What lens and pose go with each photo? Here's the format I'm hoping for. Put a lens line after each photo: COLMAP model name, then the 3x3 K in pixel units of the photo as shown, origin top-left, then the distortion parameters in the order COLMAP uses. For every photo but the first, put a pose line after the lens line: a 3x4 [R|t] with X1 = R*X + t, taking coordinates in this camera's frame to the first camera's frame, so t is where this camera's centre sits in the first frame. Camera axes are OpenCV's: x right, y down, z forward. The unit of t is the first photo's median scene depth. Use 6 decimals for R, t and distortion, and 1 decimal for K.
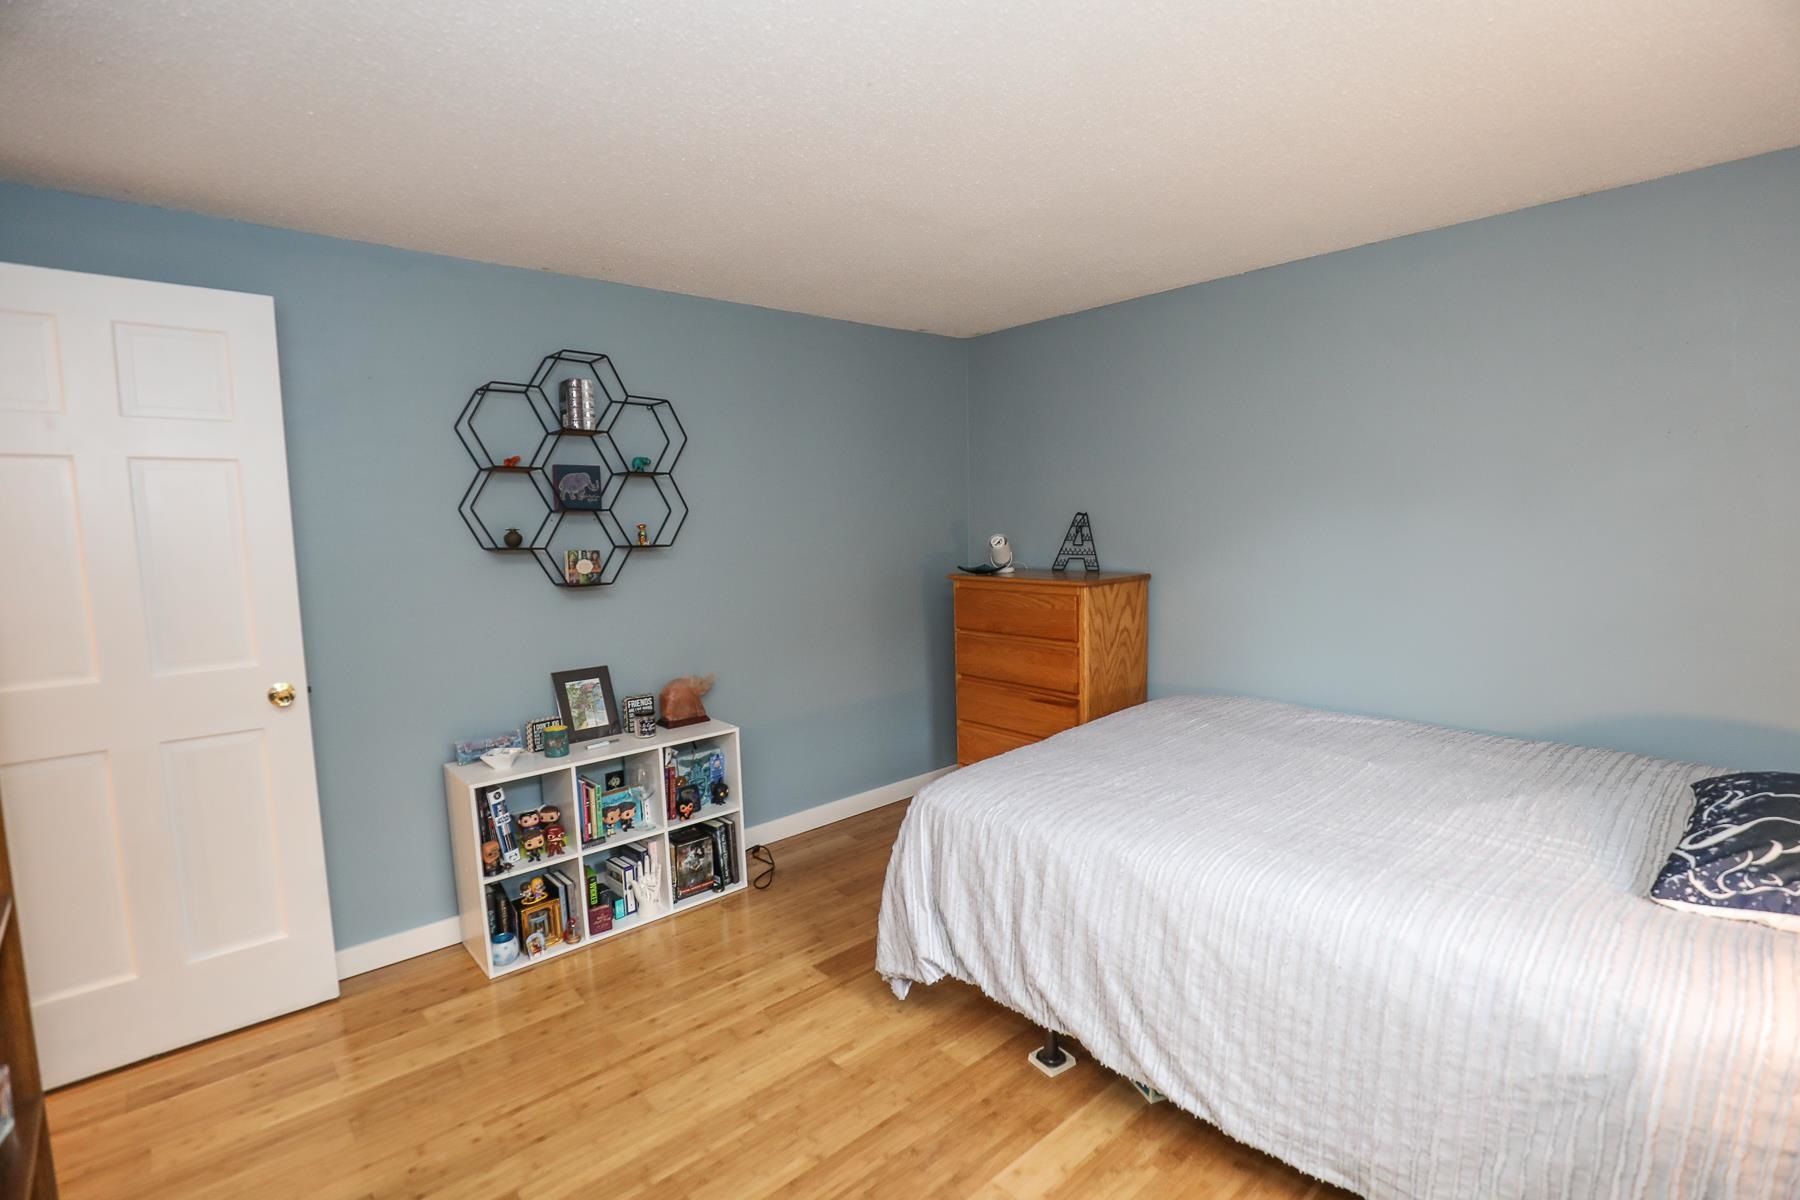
lens RADIAL K [[830.6, 0, 903.0], [0, 830.6, 603.3], [0, 0, 1]] dist [-0.025598, 0.000936]
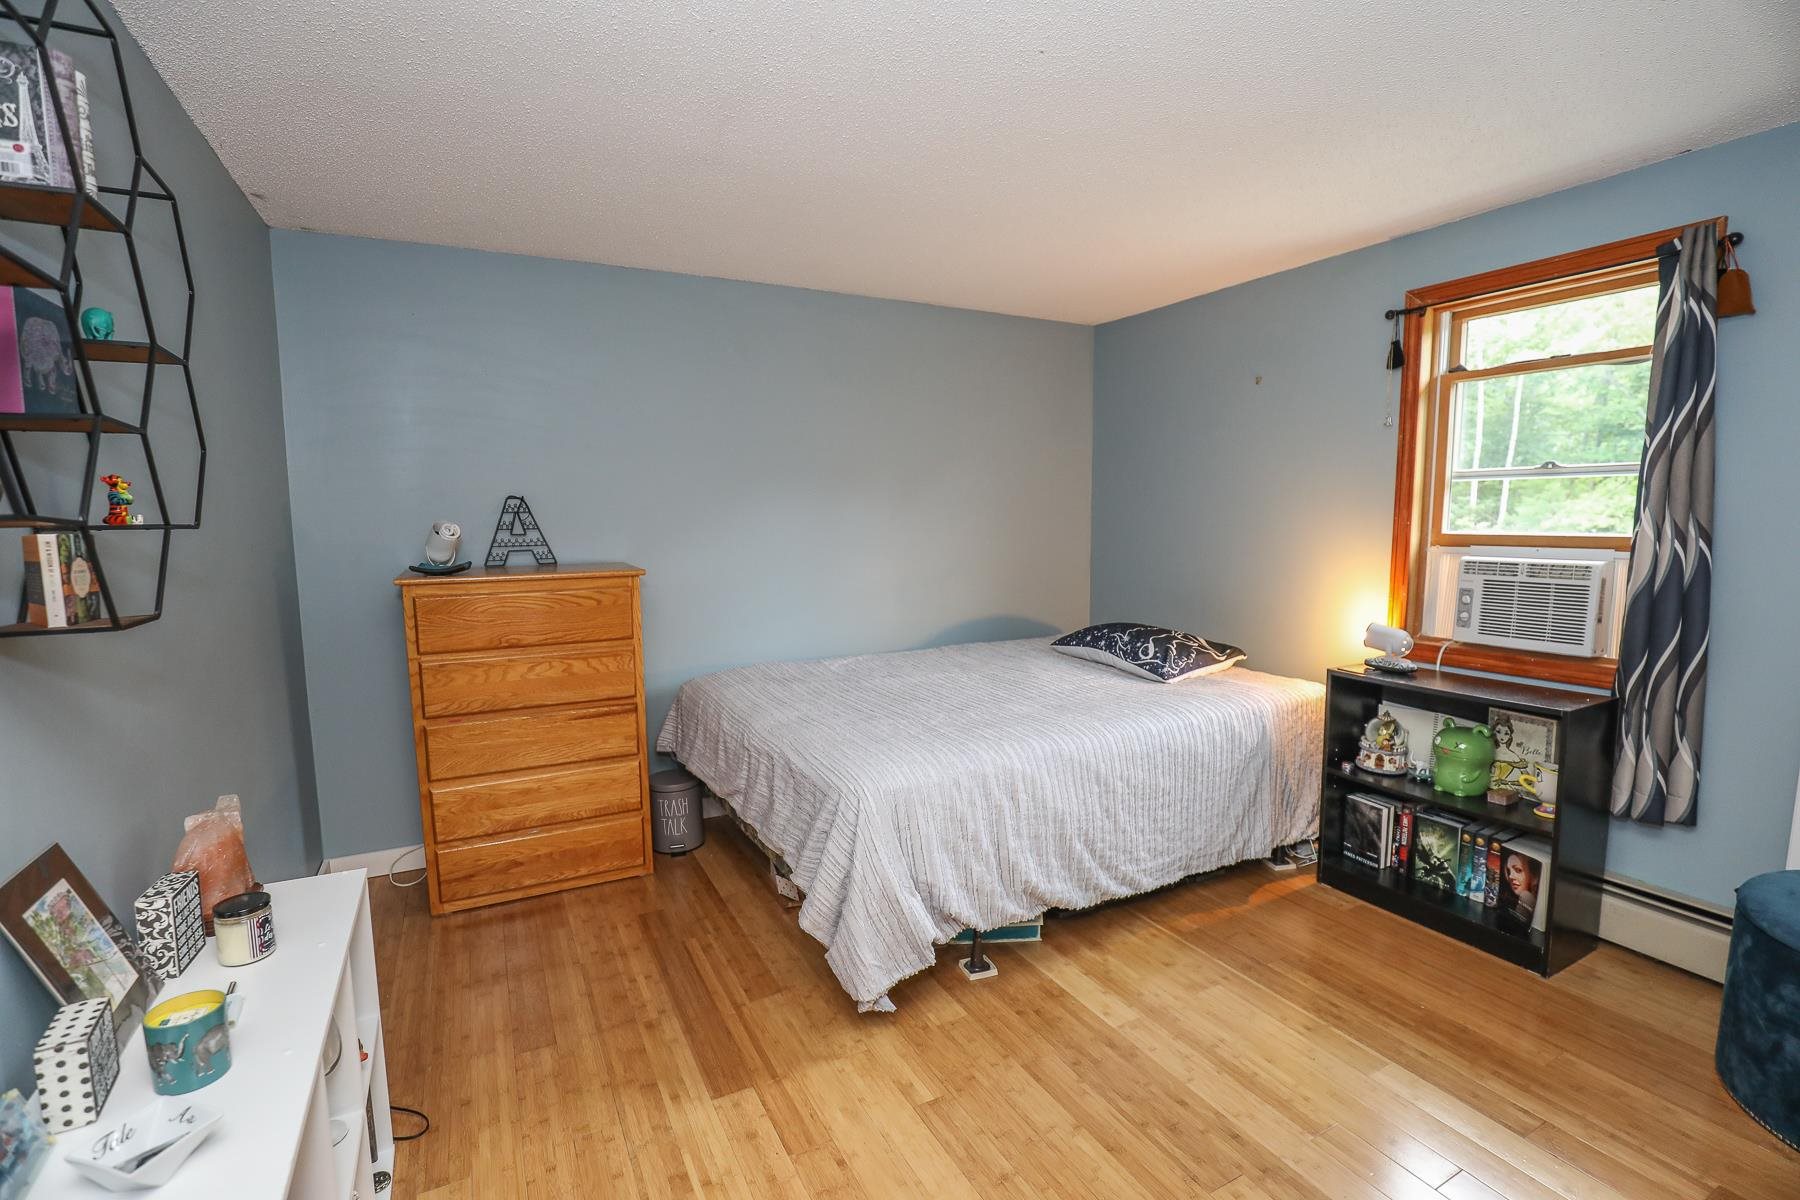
lens RADIAL K [[830.6, 0, 903.3], [0, 830.6, 604.3], [0, 0, 1]] dist [-0.025598, 0.000936]
pose [[0.249243, -0.087852, 0.964448, -0.964661], [0.103324, 0.992605, 0.063715, -0.027551], [-0.962913, 0.083770, 0.256477, 0.823203]]
